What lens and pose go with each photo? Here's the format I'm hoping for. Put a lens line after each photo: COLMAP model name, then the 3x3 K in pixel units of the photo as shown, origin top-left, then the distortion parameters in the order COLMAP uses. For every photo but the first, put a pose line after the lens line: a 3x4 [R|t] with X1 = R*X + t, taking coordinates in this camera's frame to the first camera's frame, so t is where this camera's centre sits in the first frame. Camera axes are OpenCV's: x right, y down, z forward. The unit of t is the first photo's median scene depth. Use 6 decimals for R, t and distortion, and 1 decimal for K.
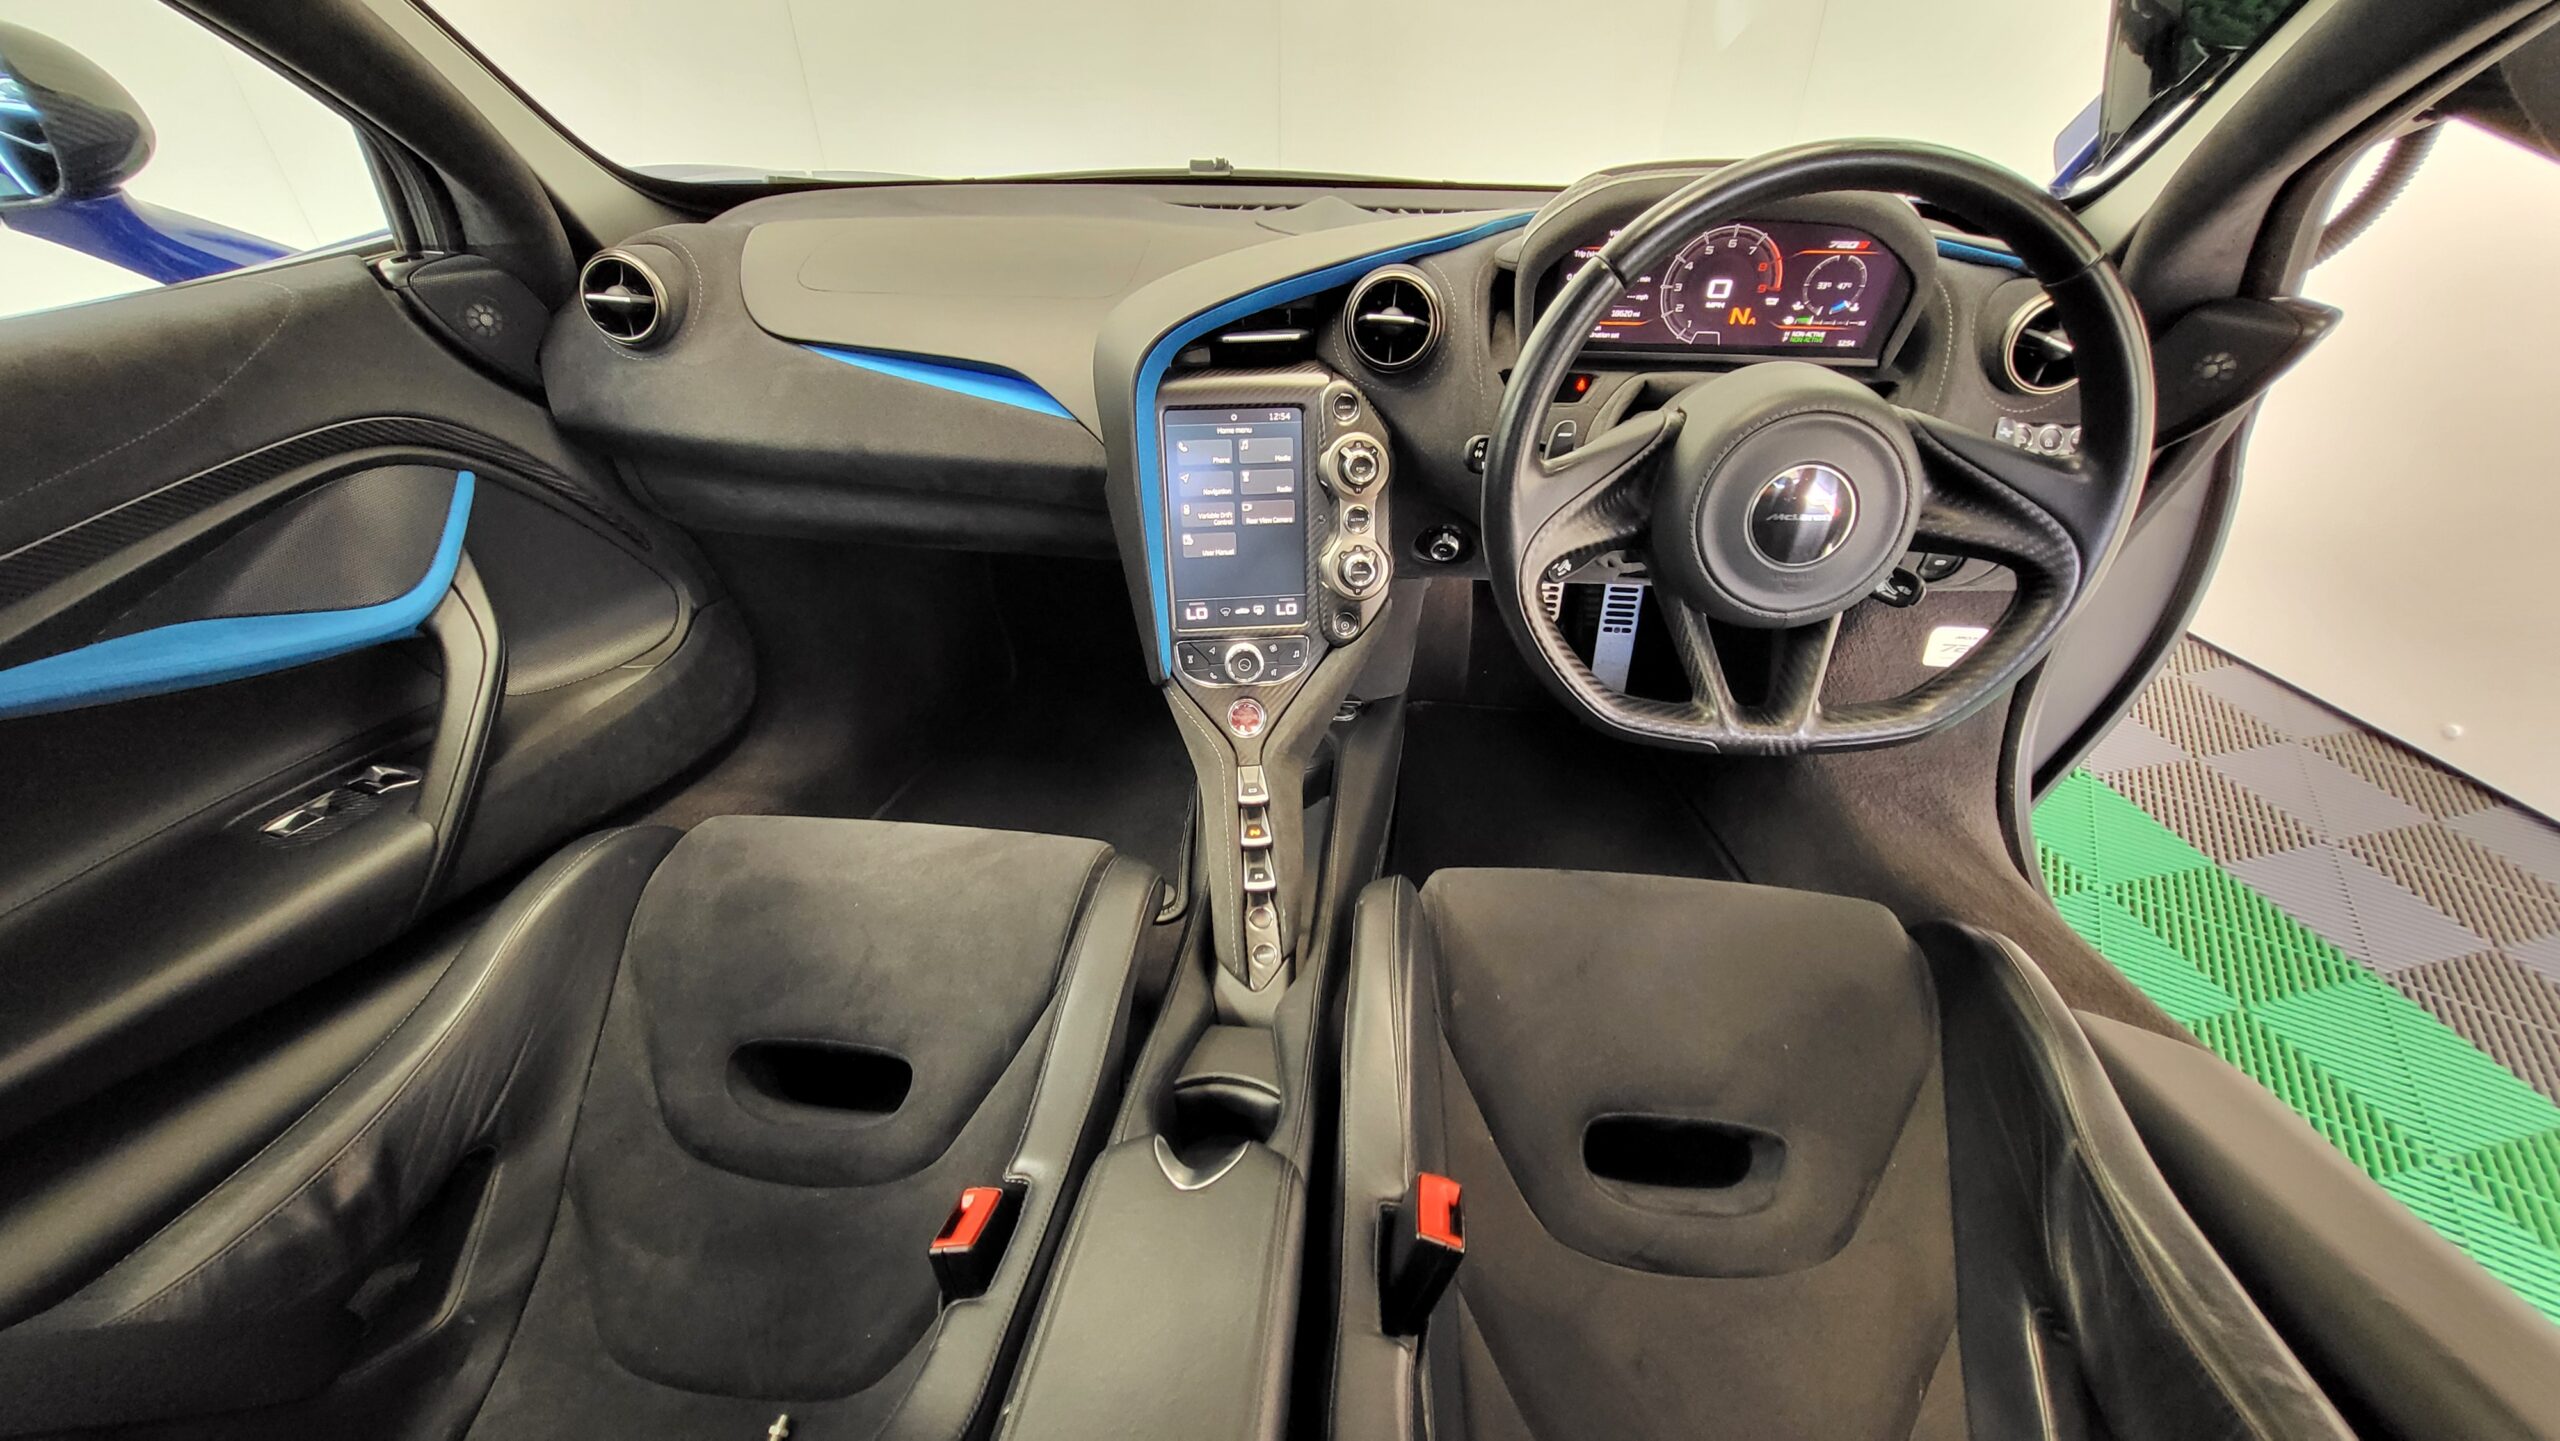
lens RADIAL K [[1011.5, 0, 1282.5], [0, 1011.5, 737.0], [0, 0, 1]] dist [-0.004407, -0.001316]
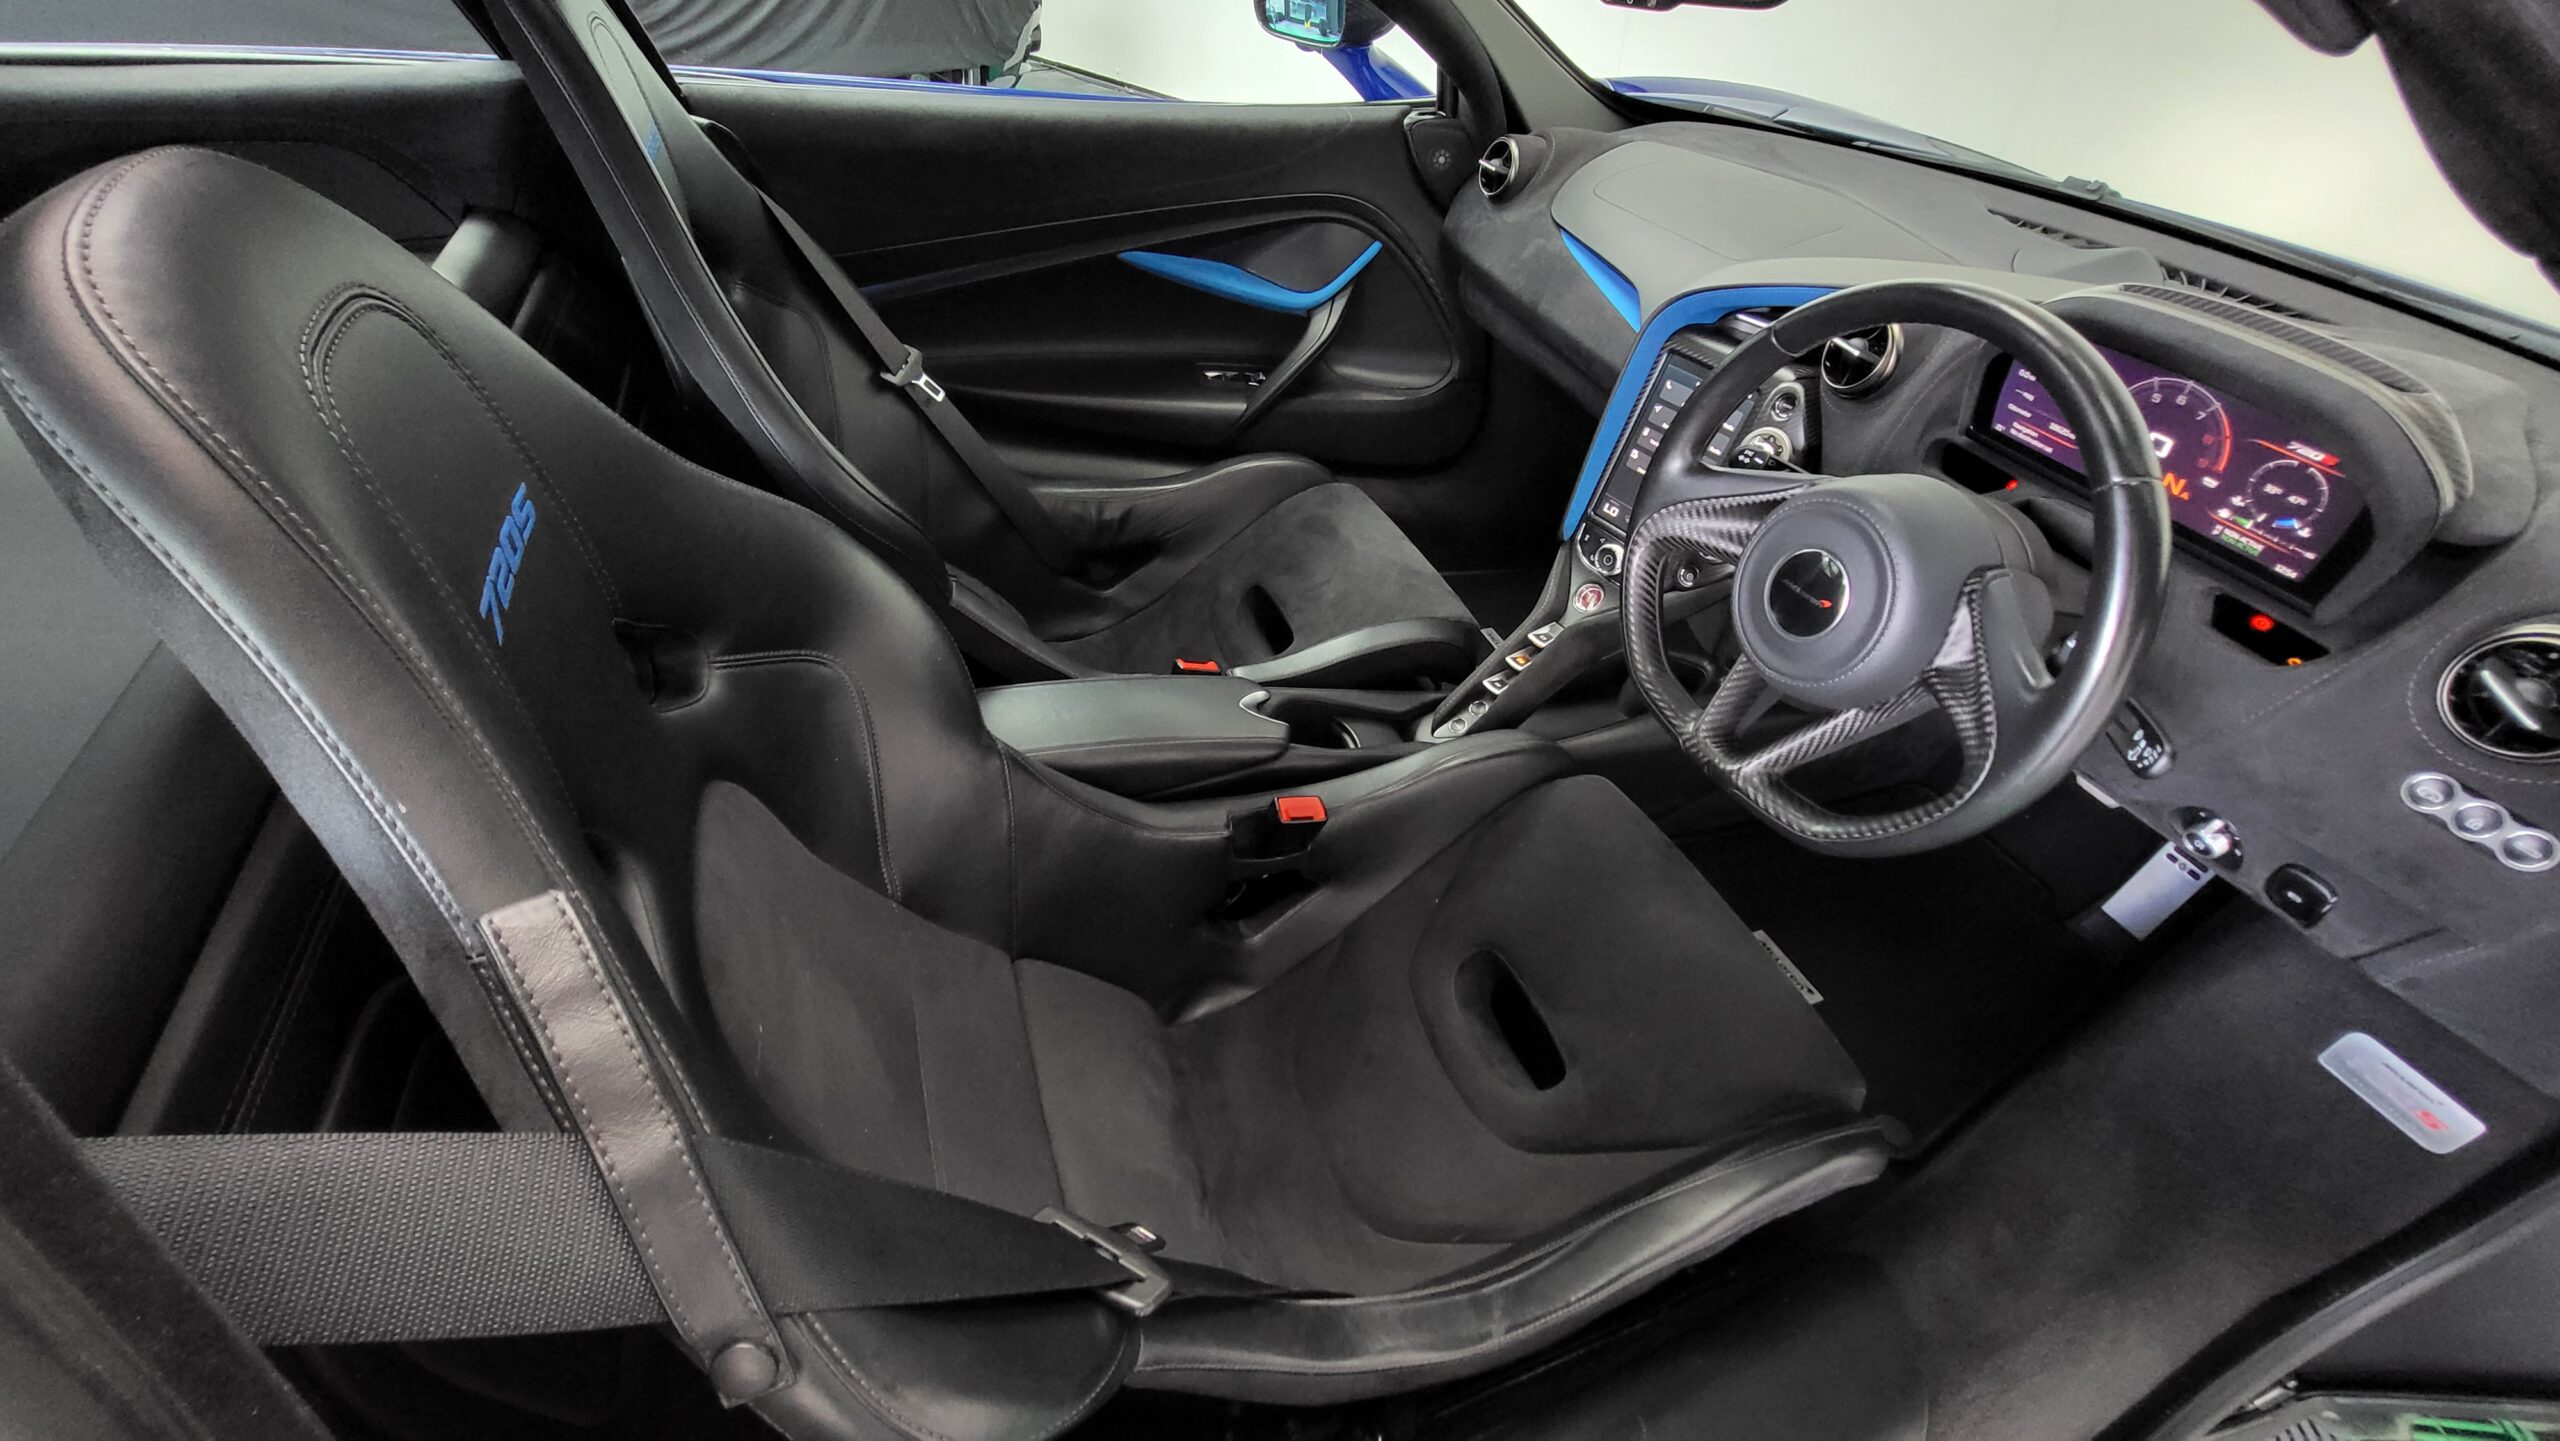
lens RADIAL K [[1011.5, 0, 1283.1], [0, 1011.5, 740.6], [0, 0, 1]] dist [-0.004407, -0.001316]
pose [[0.444340, 0.609202, -0.656837, 0.788094], [-0.542085, 0.766568, 0.344264, -0.117137], [0.713236, 0.203091, 0.670856, -0.107274]]
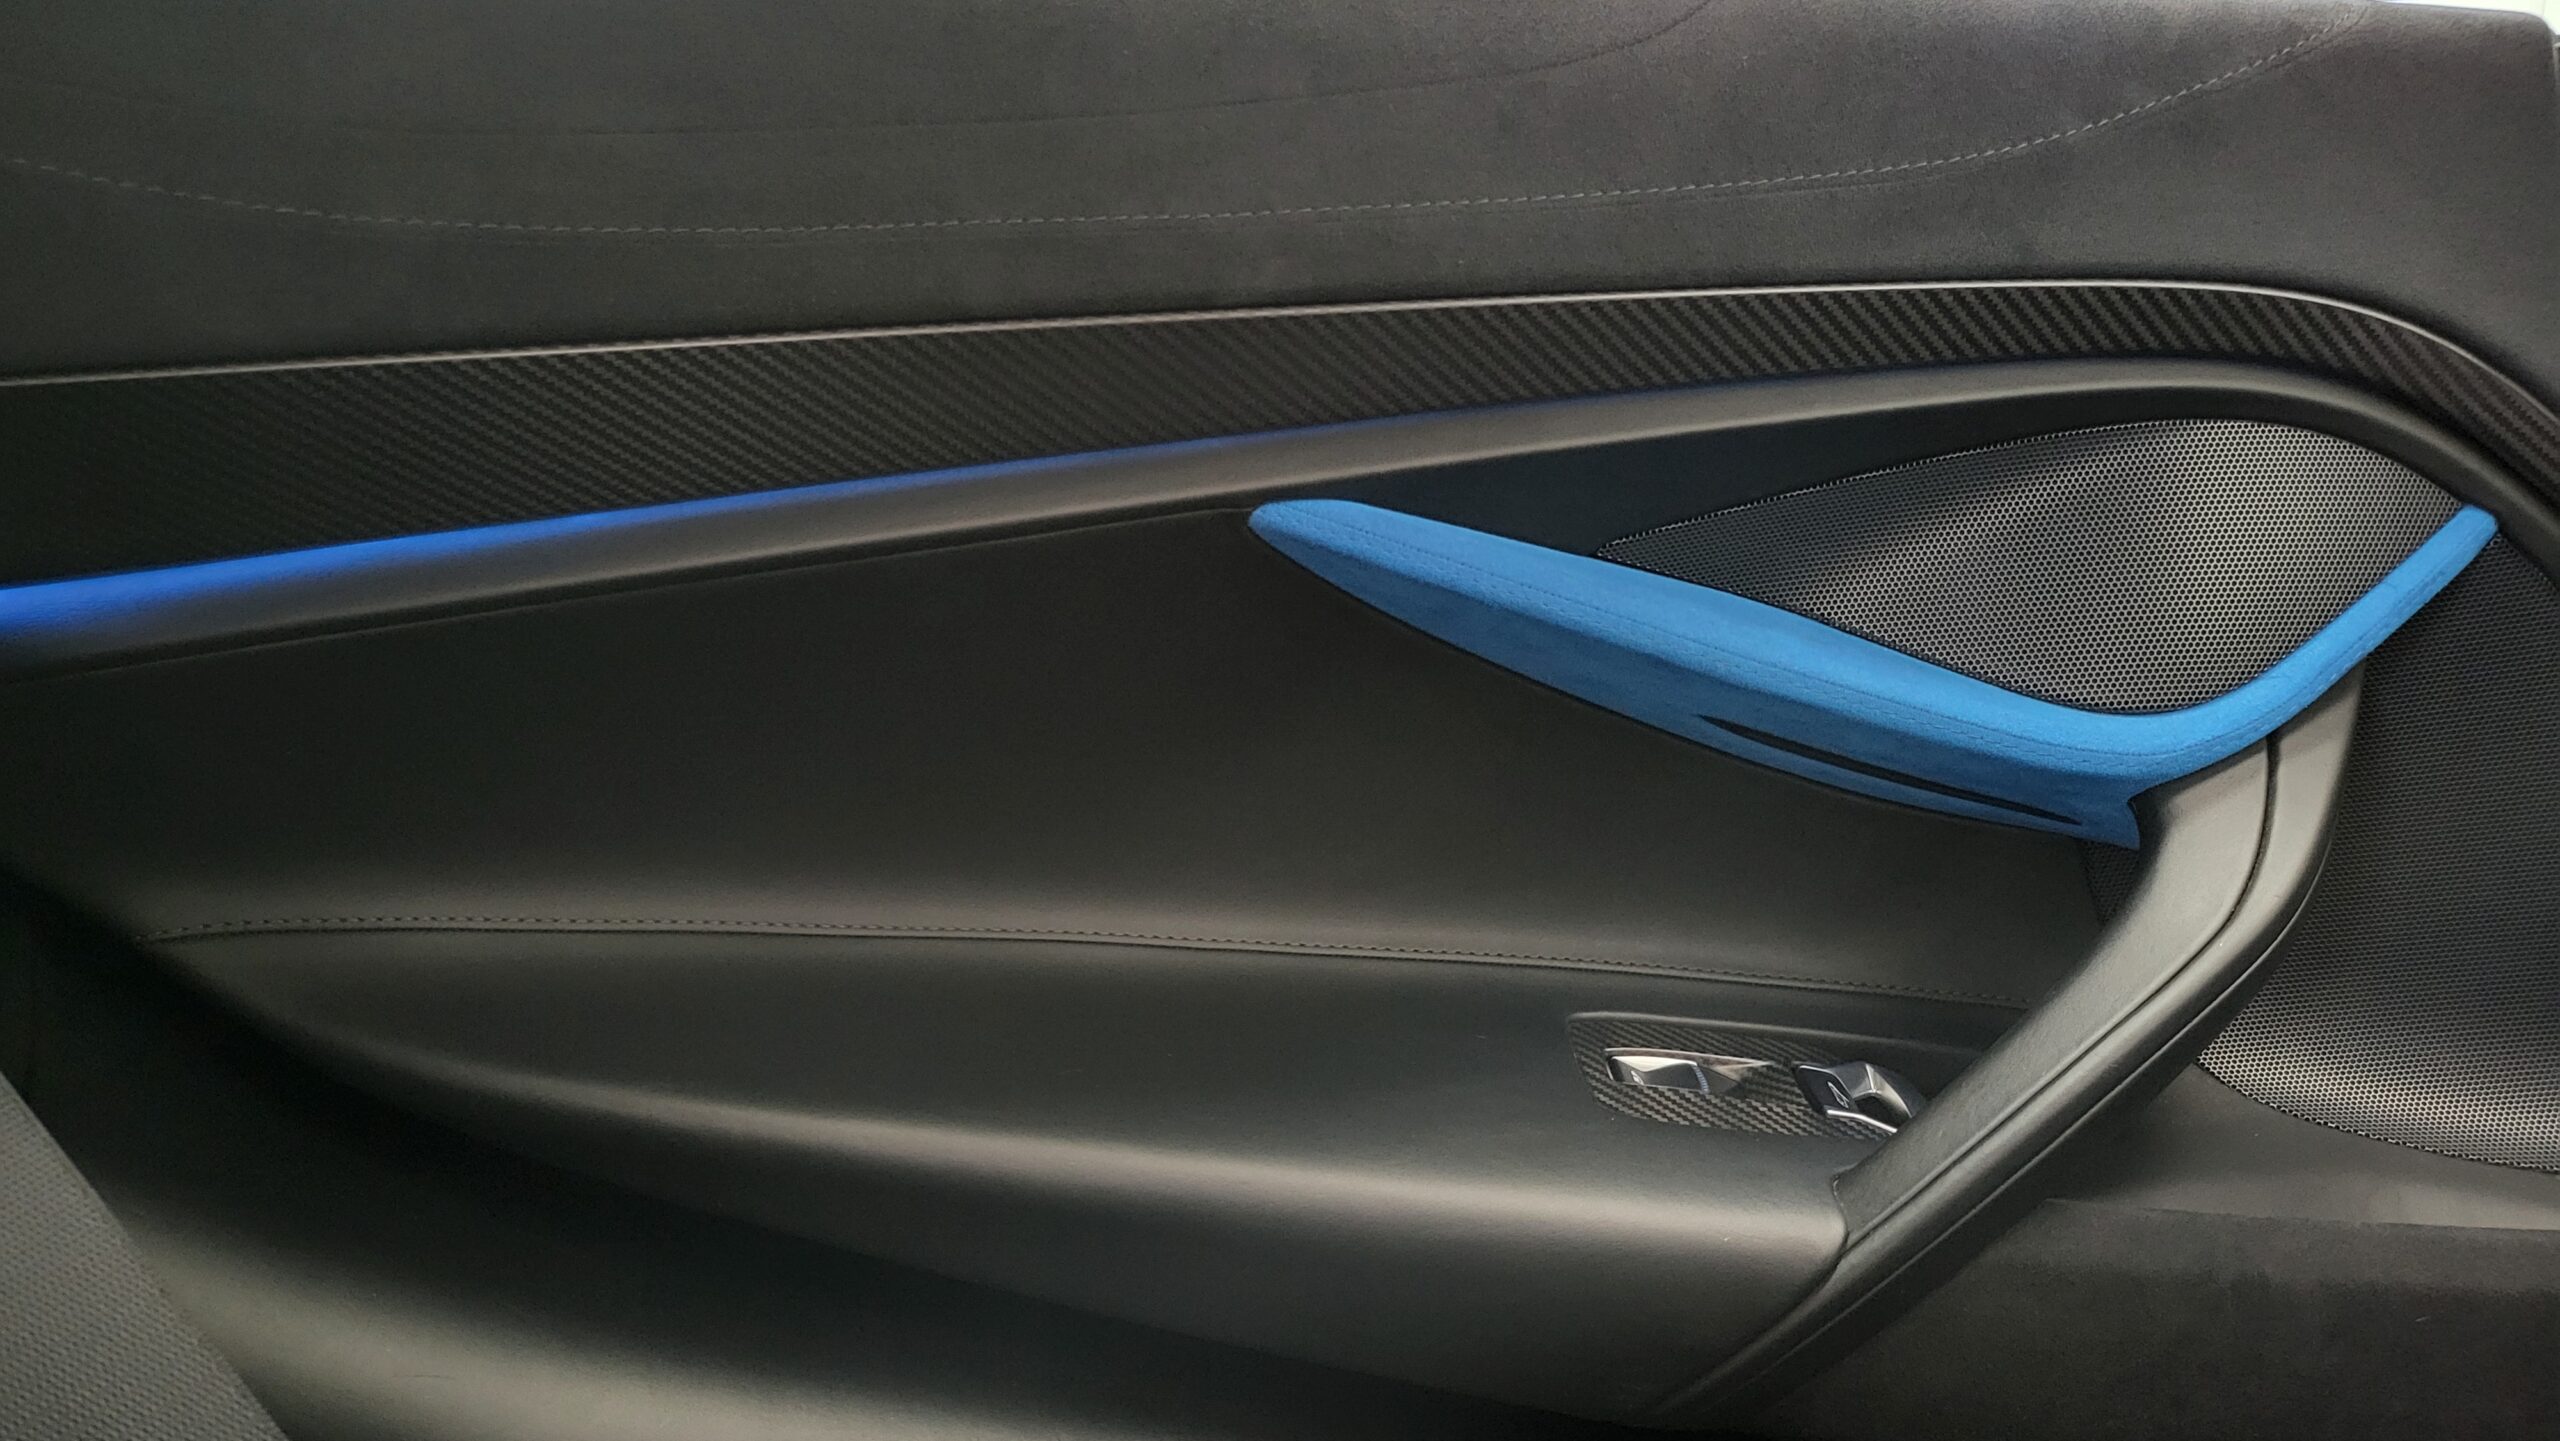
lens RADIAL K [[1813.3, 0, 1268.3], [0, 1813.3, 739.7], [0, 0, 1]] dist [0.039716, -0.042374]
pose [[0.254543, 0.193762, -0.947451, -0.278494], [-0.563078, 0.826214, 0.017691, 0.043898], [0.786226, 0.528986, 0.319410, 0.490908]]
